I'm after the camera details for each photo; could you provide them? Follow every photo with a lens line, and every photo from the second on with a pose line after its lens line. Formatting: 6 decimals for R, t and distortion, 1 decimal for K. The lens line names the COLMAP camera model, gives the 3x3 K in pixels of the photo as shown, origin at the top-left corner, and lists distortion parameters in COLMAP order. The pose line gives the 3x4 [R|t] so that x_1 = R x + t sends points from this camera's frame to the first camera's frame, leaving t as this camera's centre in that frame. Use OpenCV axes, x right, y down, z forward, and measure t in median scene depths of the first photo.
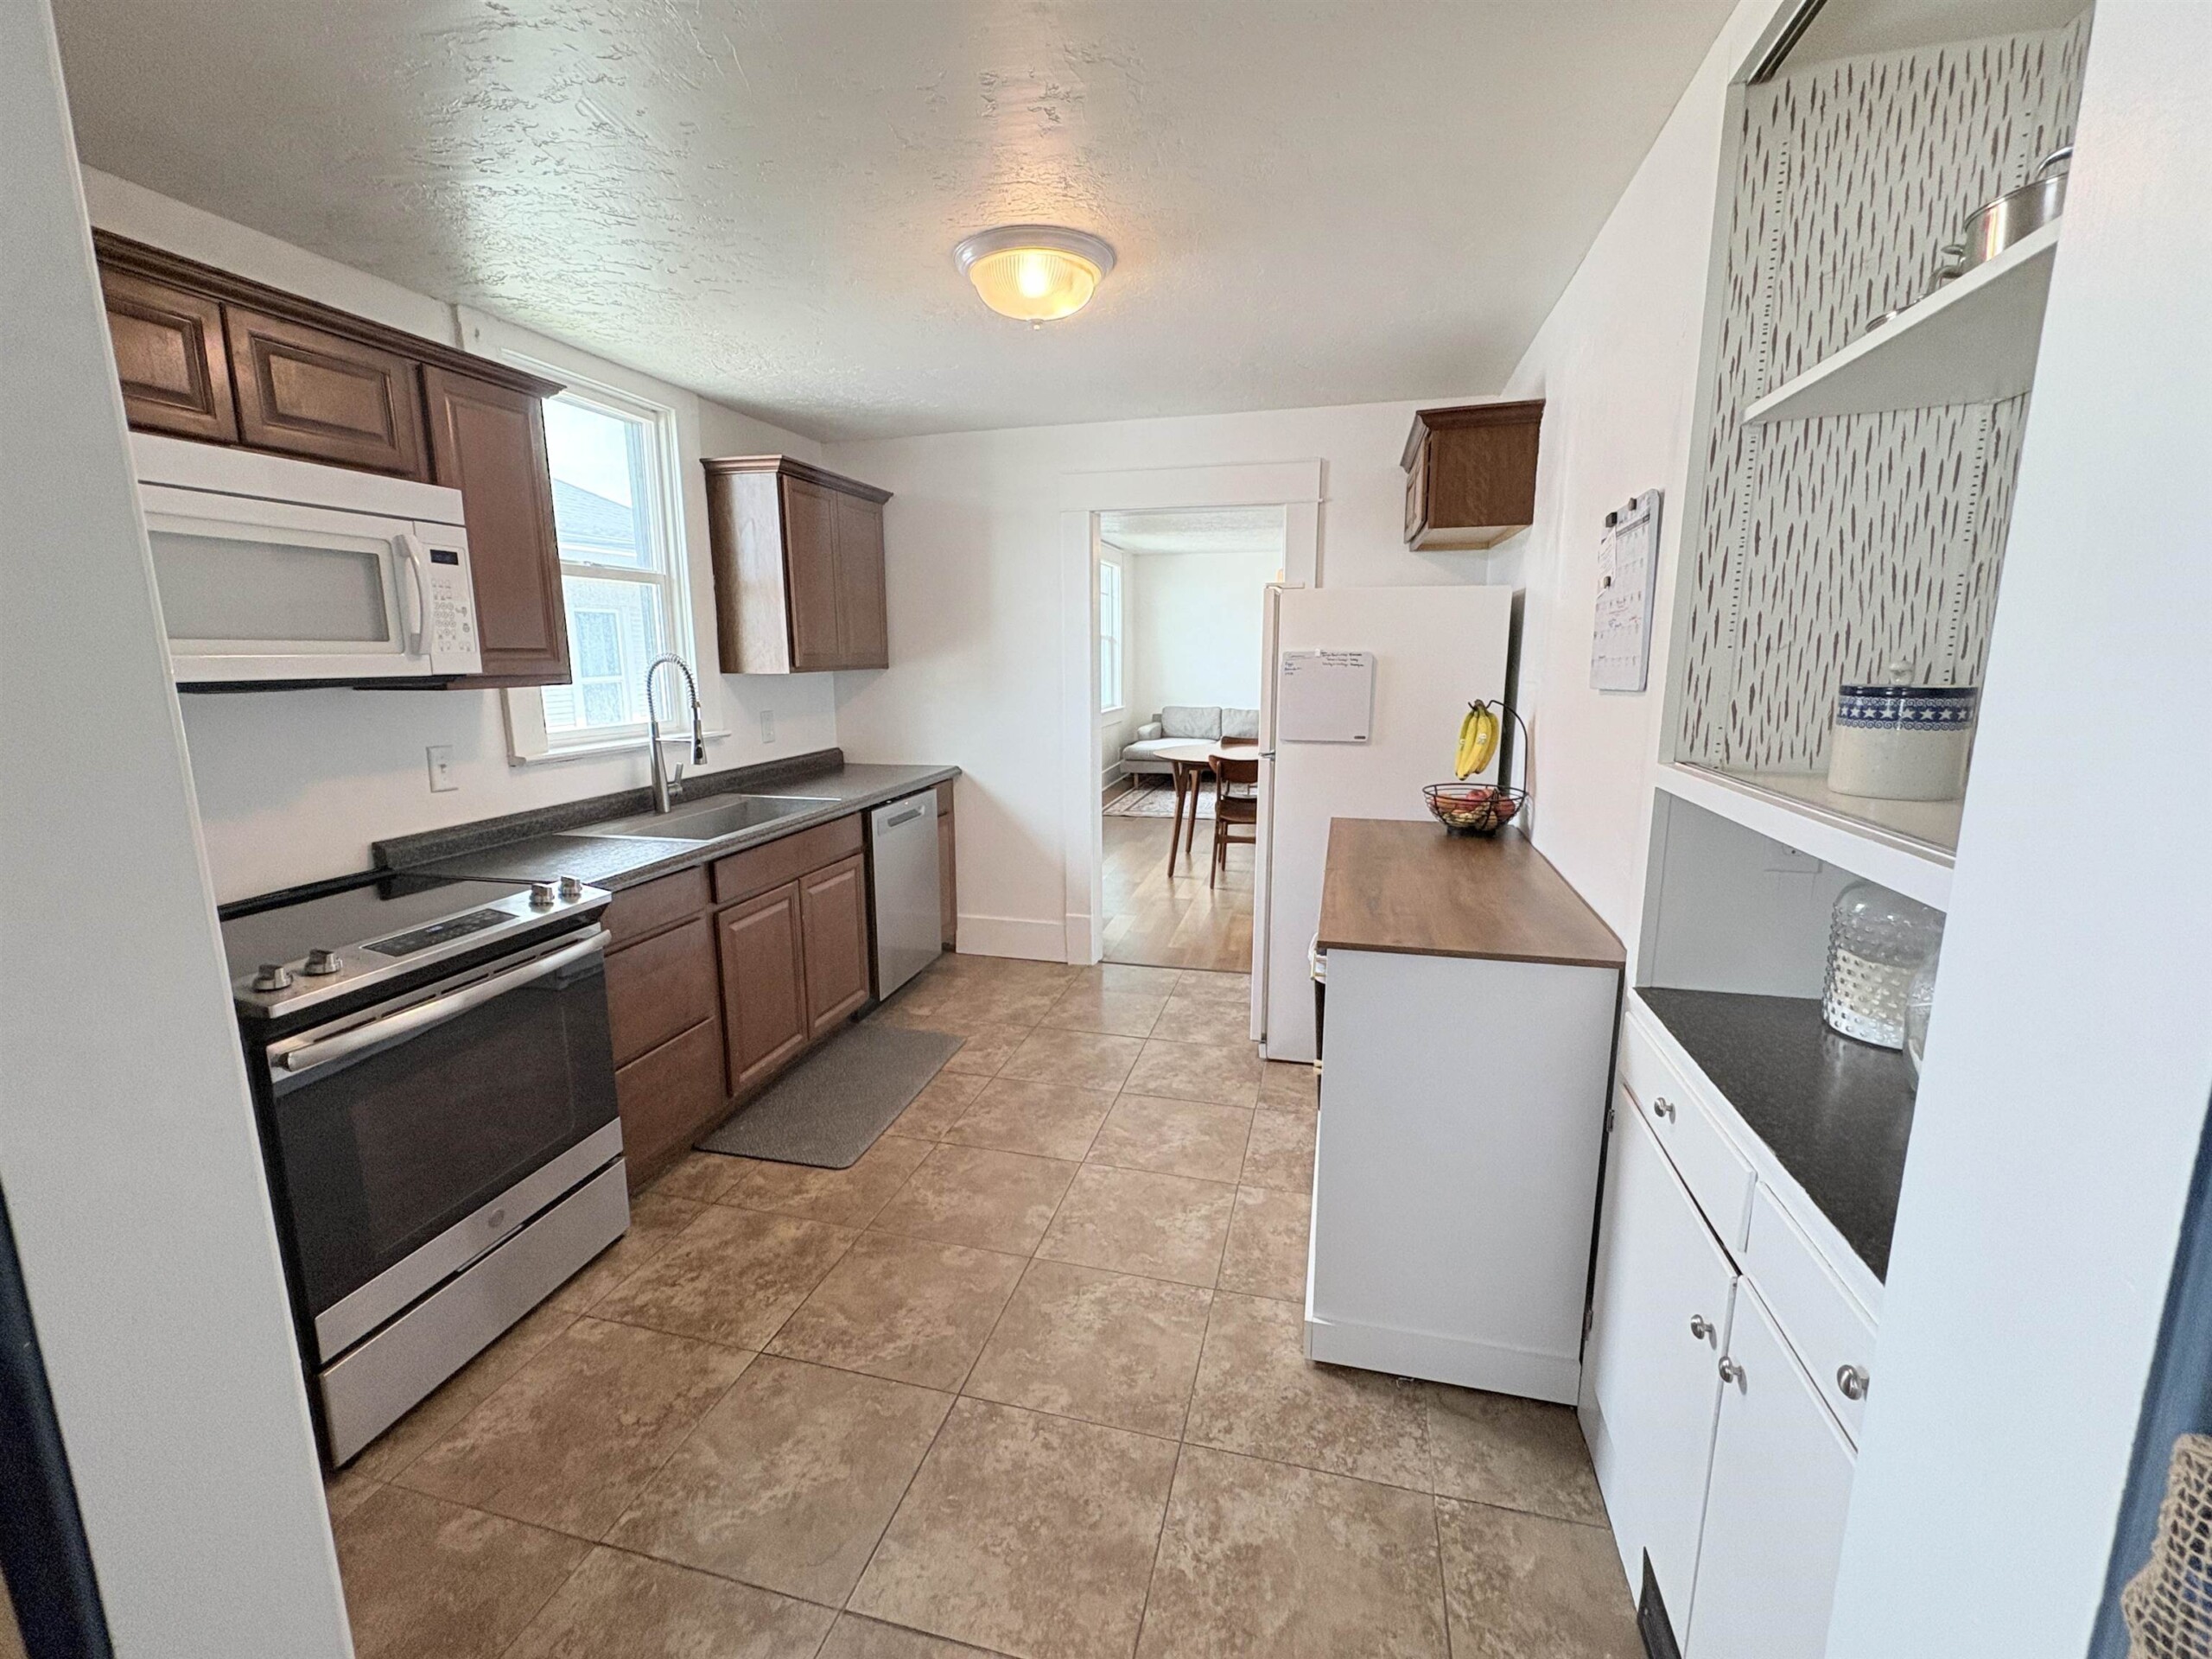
lens RADIAL K [[955.2, 0, 1106.0], [0, 955.2, 829.5], [0, 0, 1]] dist [-0.003400, -0.000227]
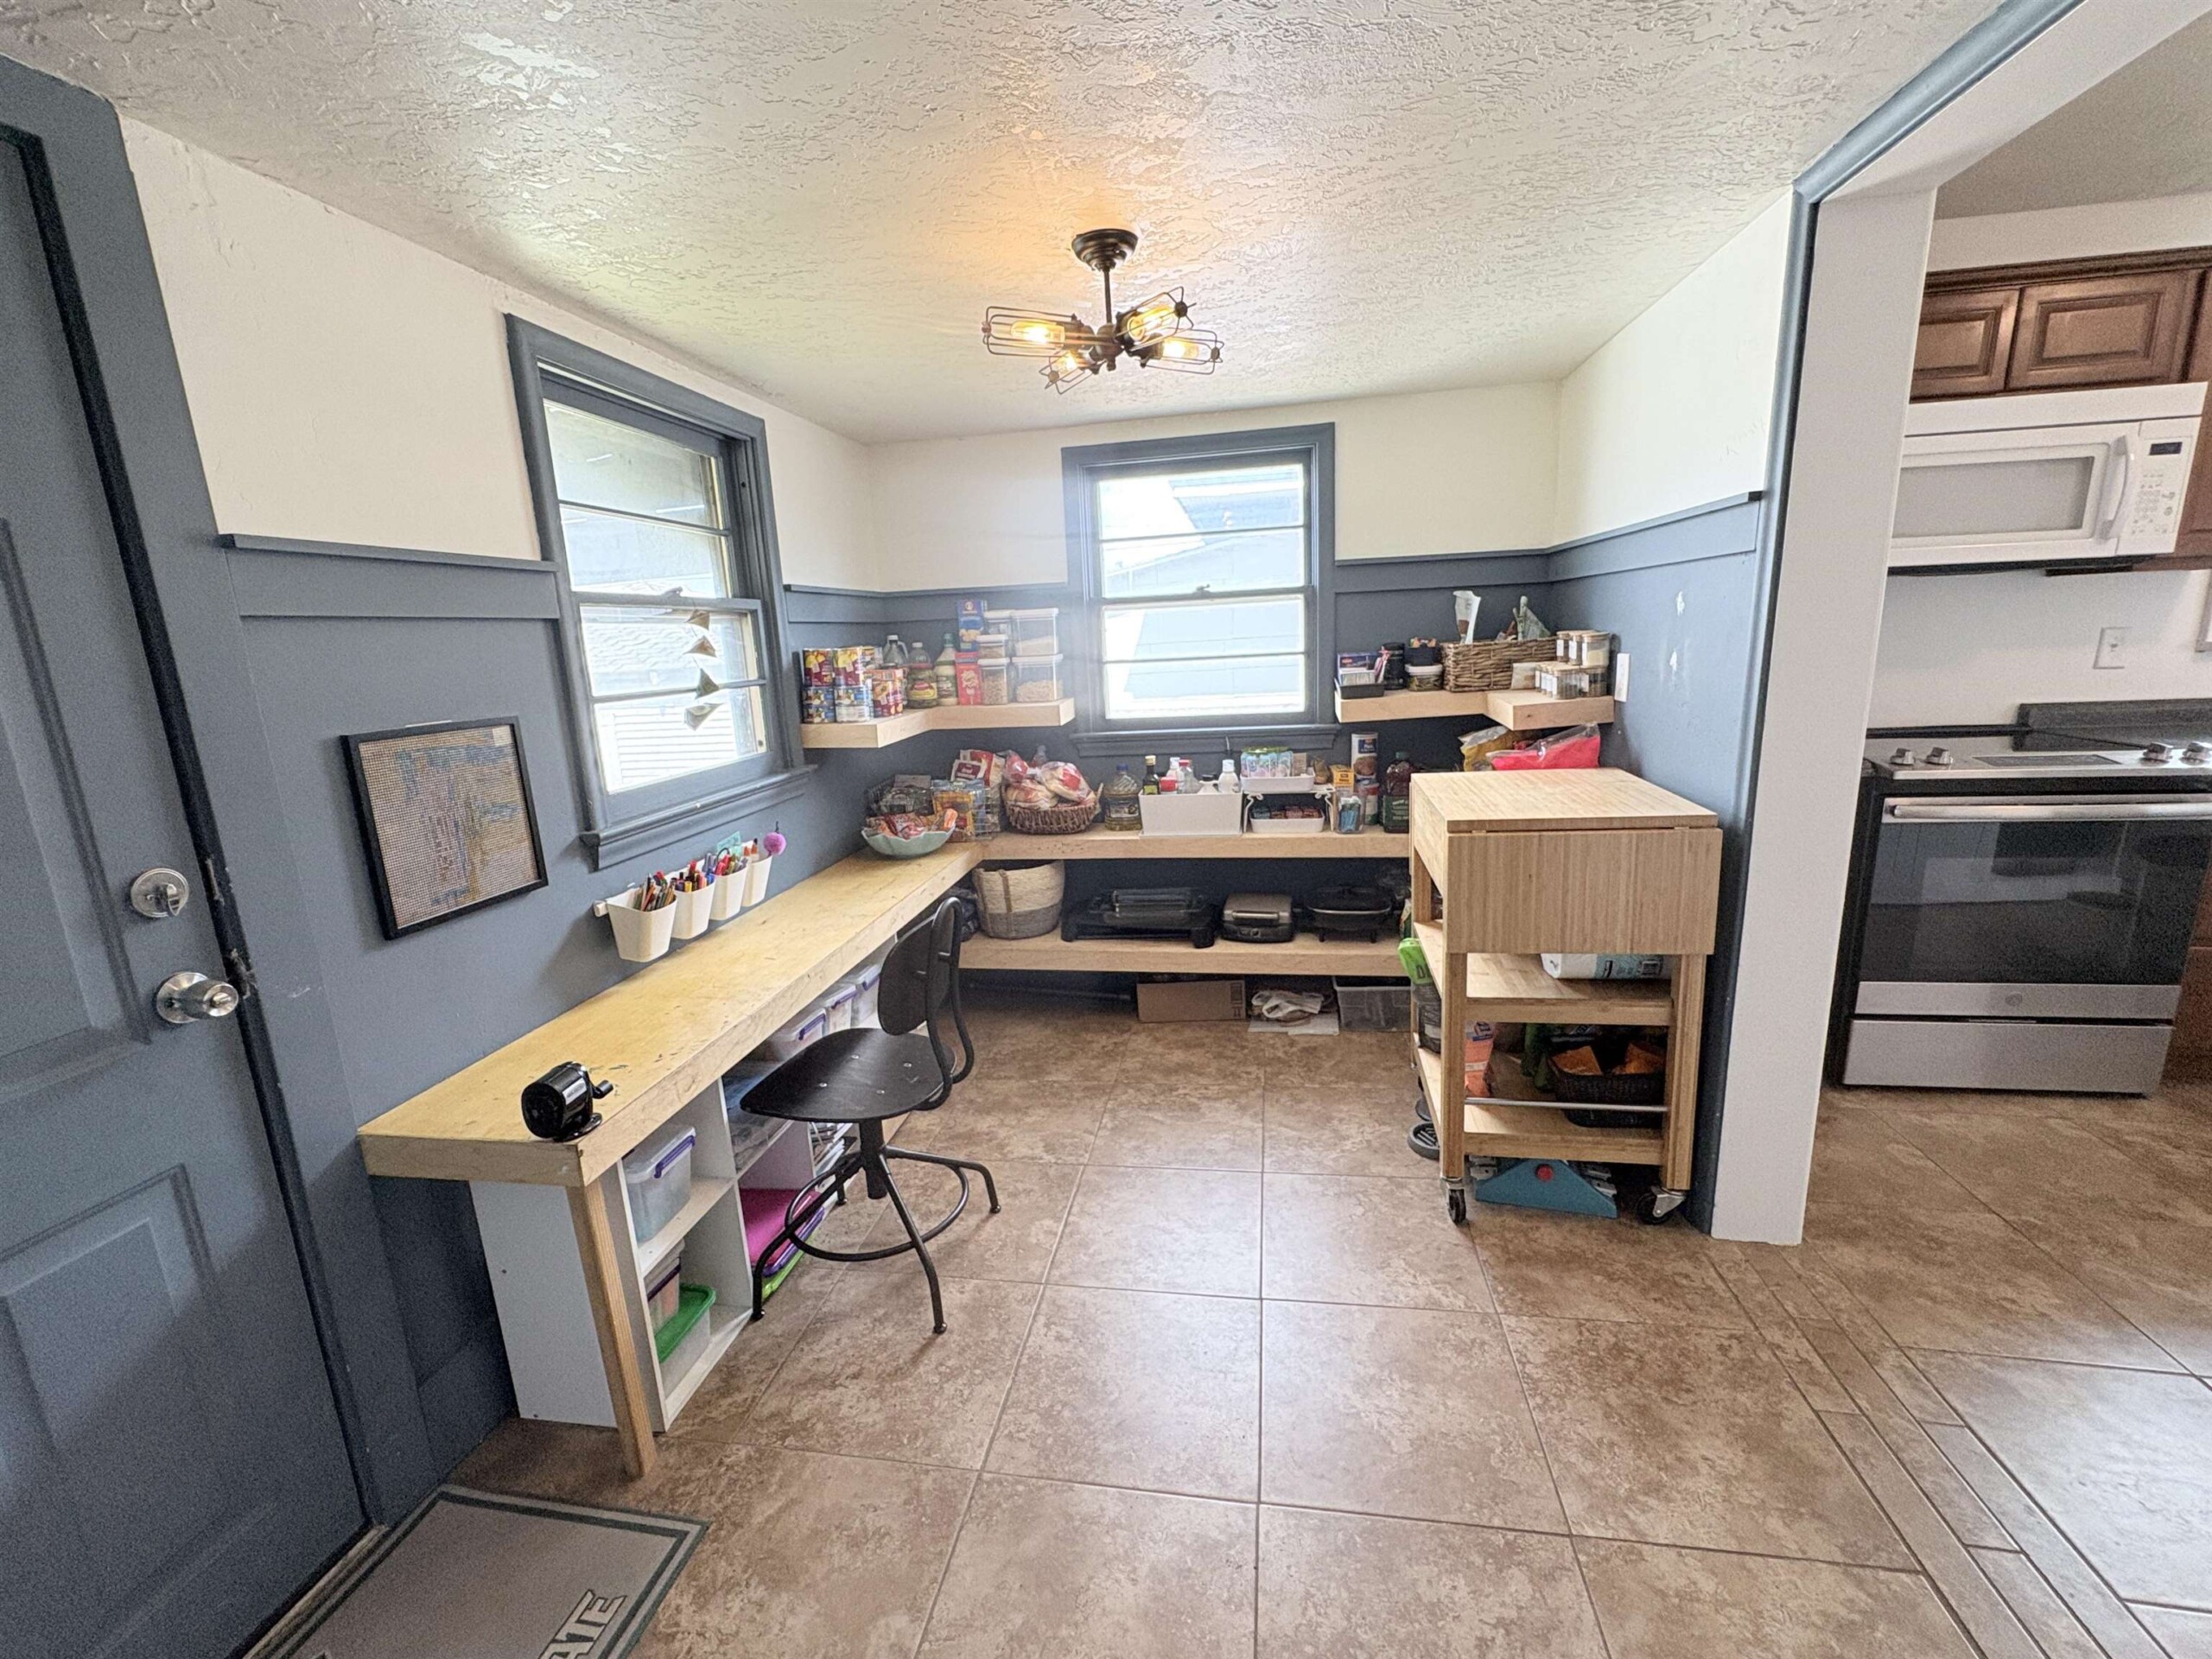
lens RADIAL K [[904.6, 0, 1138.6], [0, 904.6, 825.1], [0, 0, 1]] dist [0.001433, 0.000299]
pose [[0.090408, 0.211429, -0.973203, 0.307801], [-0.143977, 0.969714, 0.197296, 0.101125], [0.985443, 0.122282, 0.118111, -0.251489]]
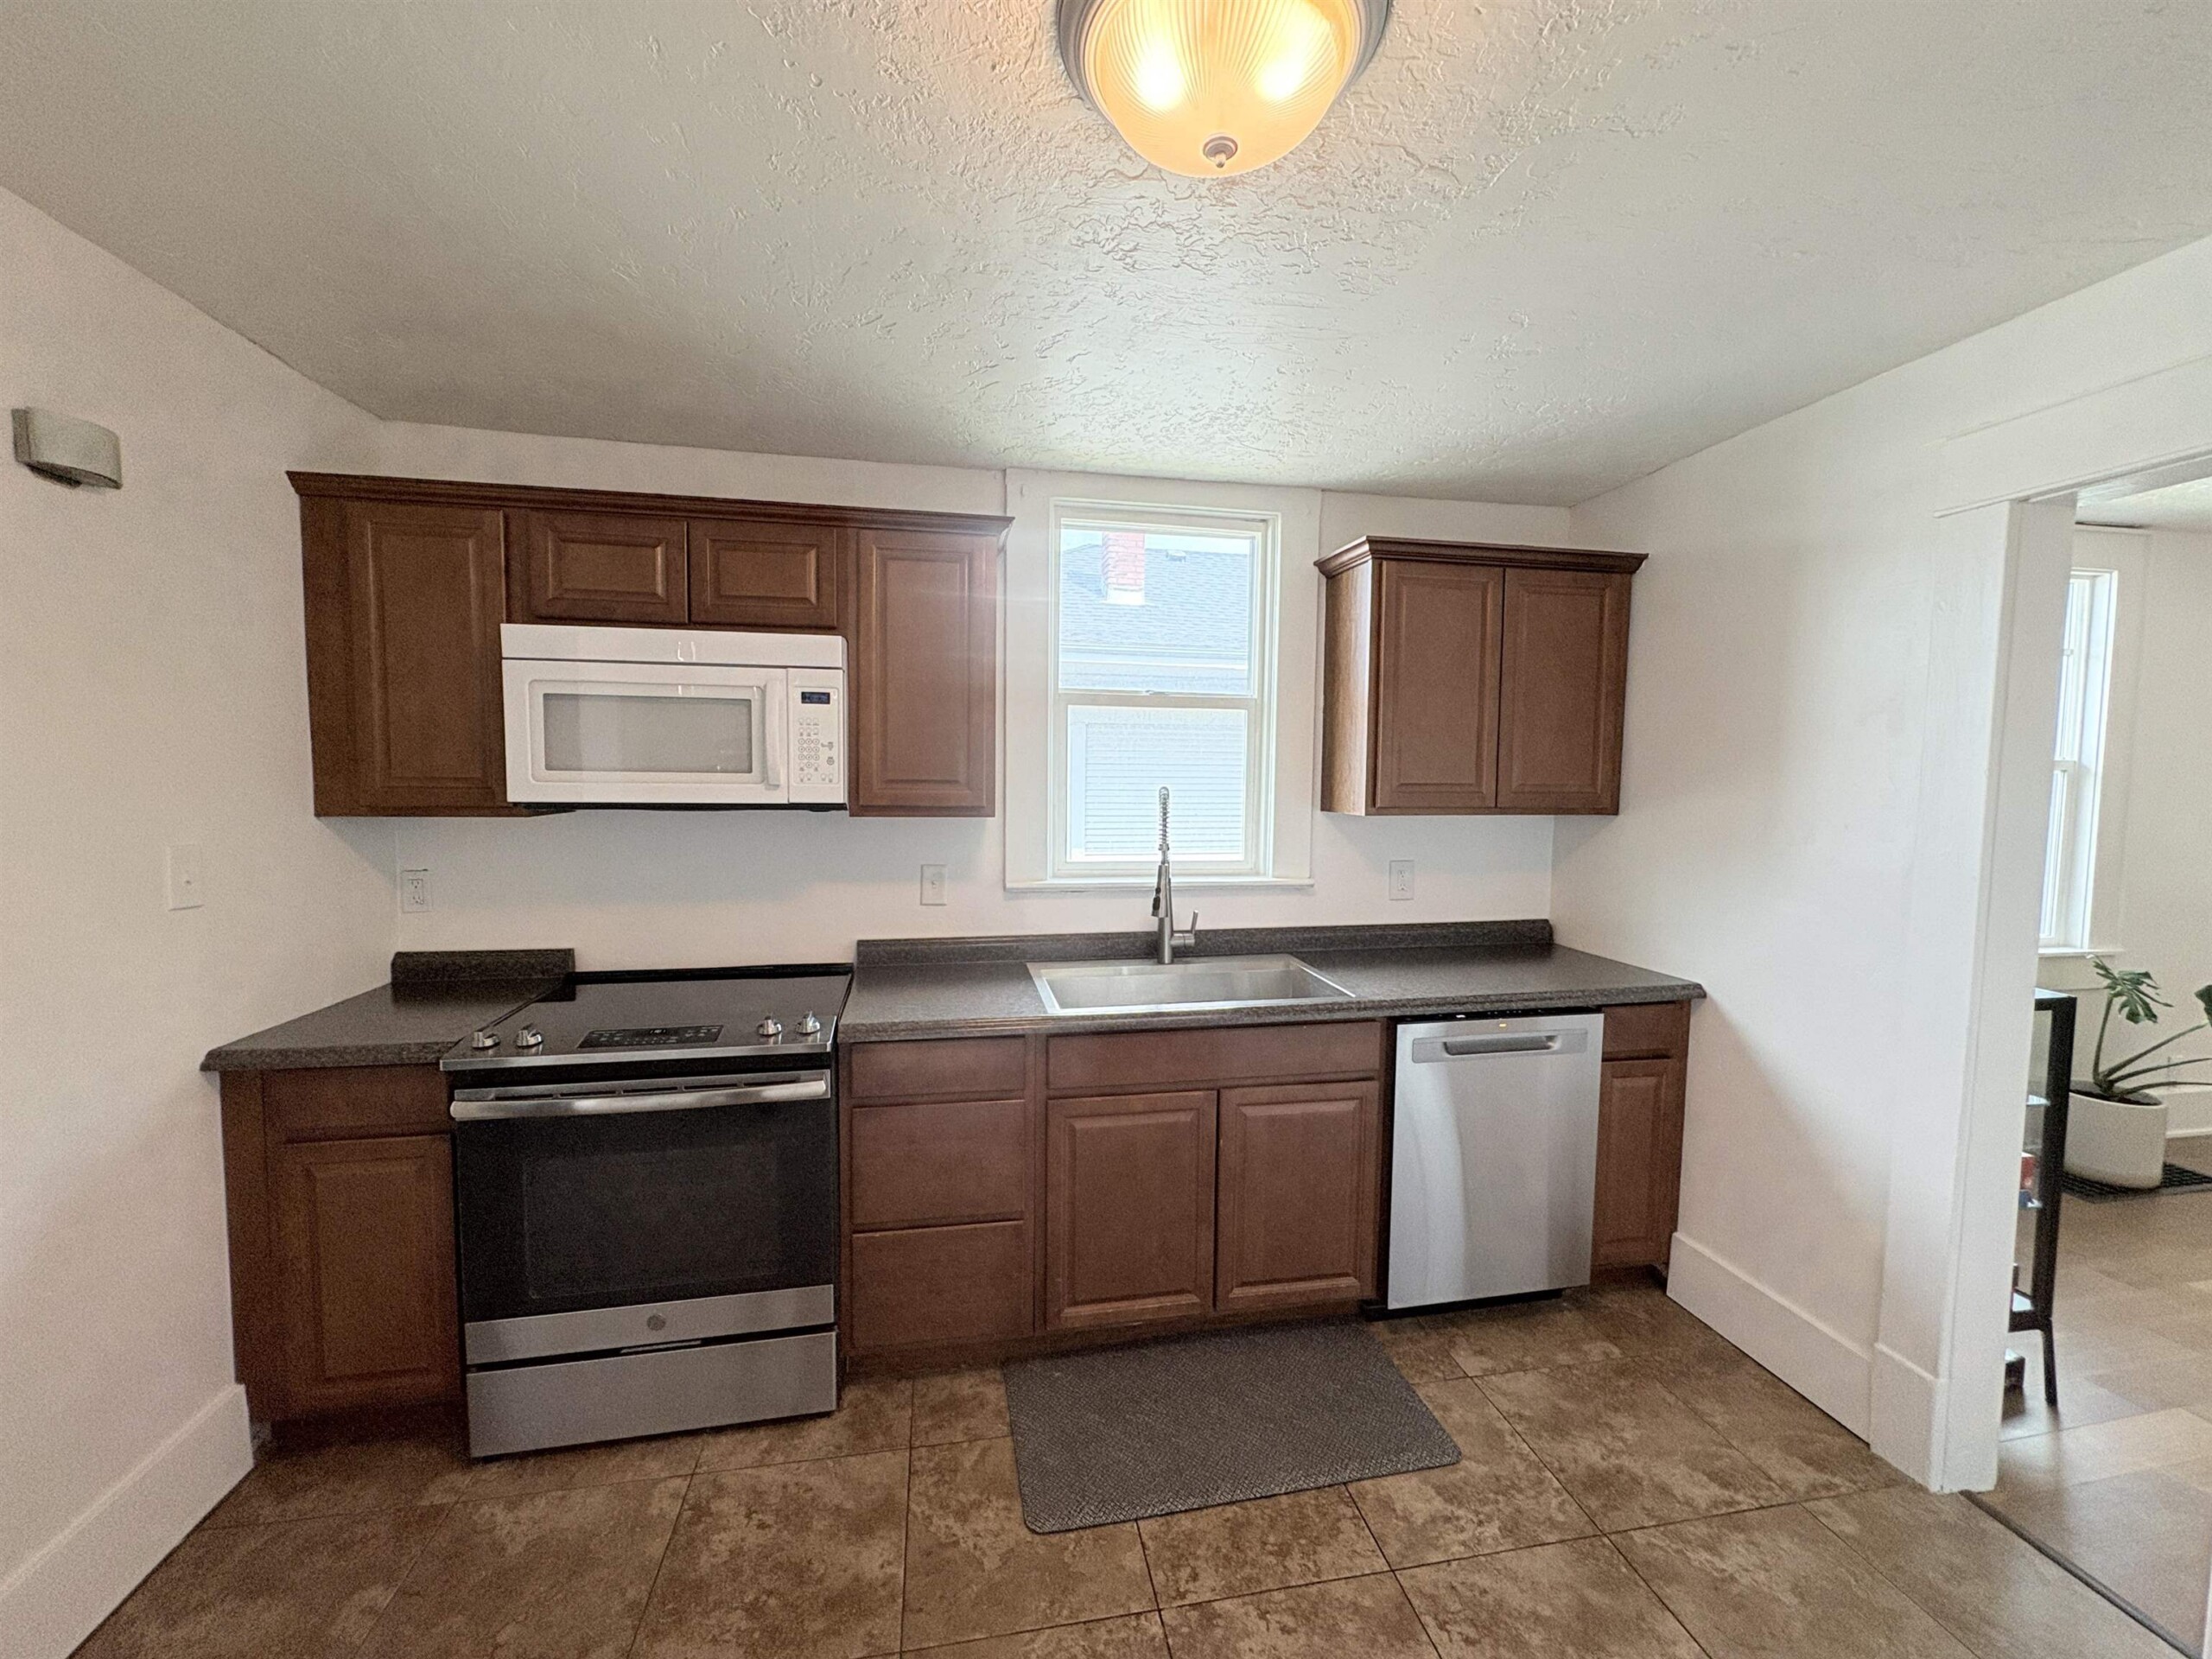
lens RADIAL K [[870.5, 0, 1106.0], [0, 870.5, 829.5], [0, 0, 1]] dist [-0.001717, -0.000066]
pose [[0.414589, 0.070229, -0.907295, 0.325283], [-0.179919, 0.983663, -0.006074, -0.170624], [0.892046, 0.165758, 0.420451, 0.807315]]
